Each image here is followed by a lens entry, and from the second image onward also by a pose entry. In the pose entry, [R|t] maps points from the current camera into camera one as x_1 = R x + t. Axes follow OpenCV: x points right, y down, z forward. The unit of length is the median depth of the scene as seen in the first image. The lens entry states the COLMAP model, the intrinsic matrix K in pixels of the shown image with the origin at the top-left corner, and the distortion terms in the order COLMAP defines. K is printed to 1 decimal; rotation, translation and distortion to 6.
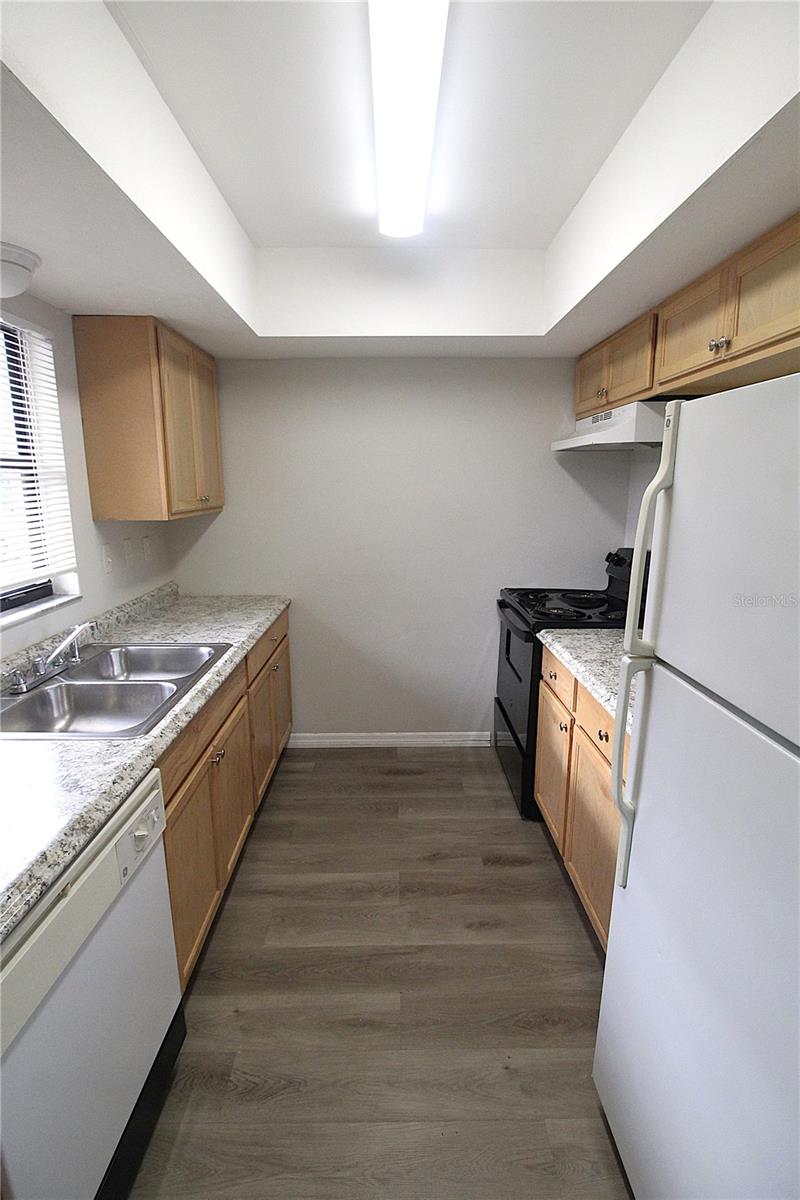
lens RADIAL K [[599.9, 0, 386.6], [0, 599.9, 600.4], [0, 0, 1]] dist [0.004976, -0.014969]
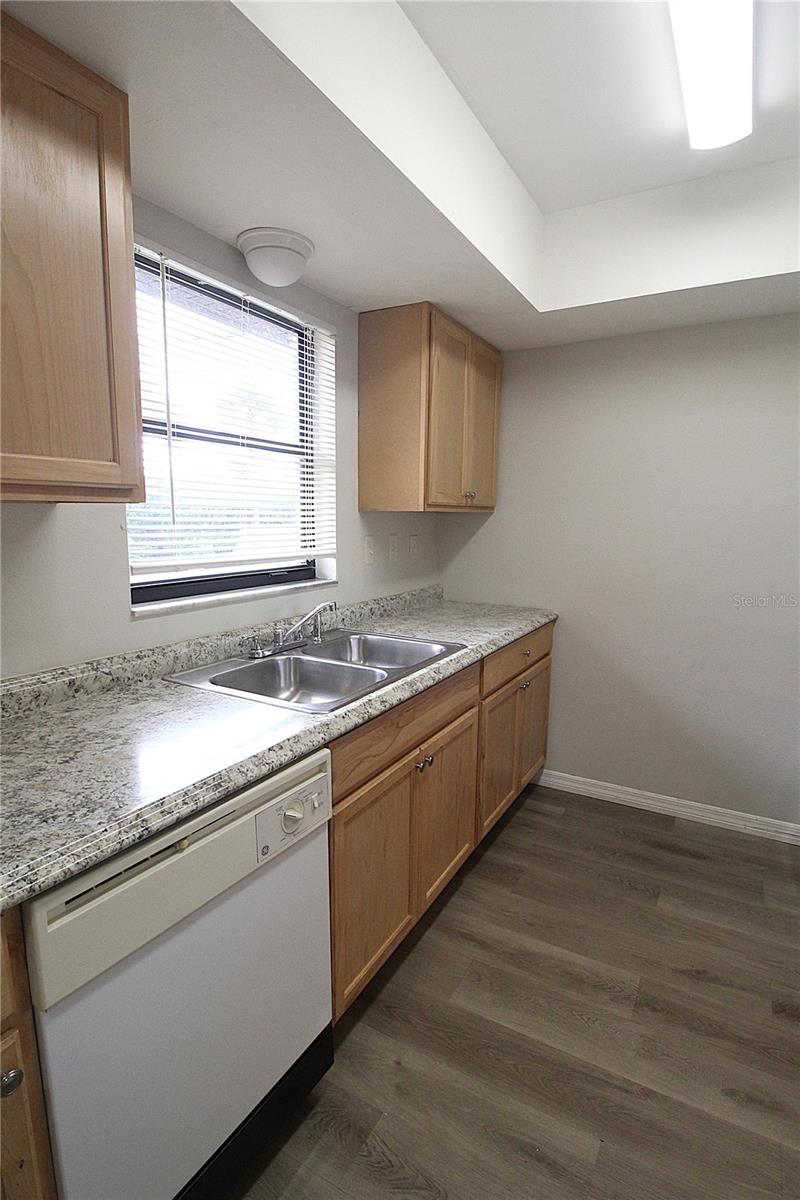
lens RADIAL K [[599.9, 0, 386.6], [0, 599.9, 600.4], [0, 0, 1]] dist [0.004976, -0.014969]
pose [[0.862755, 0.087858, -0.497930, 0.082568], [-0.119918, 0.992245, -0.032702, 0.050313], [0.491196, 0.087925, 0.866600, 0.158983]]
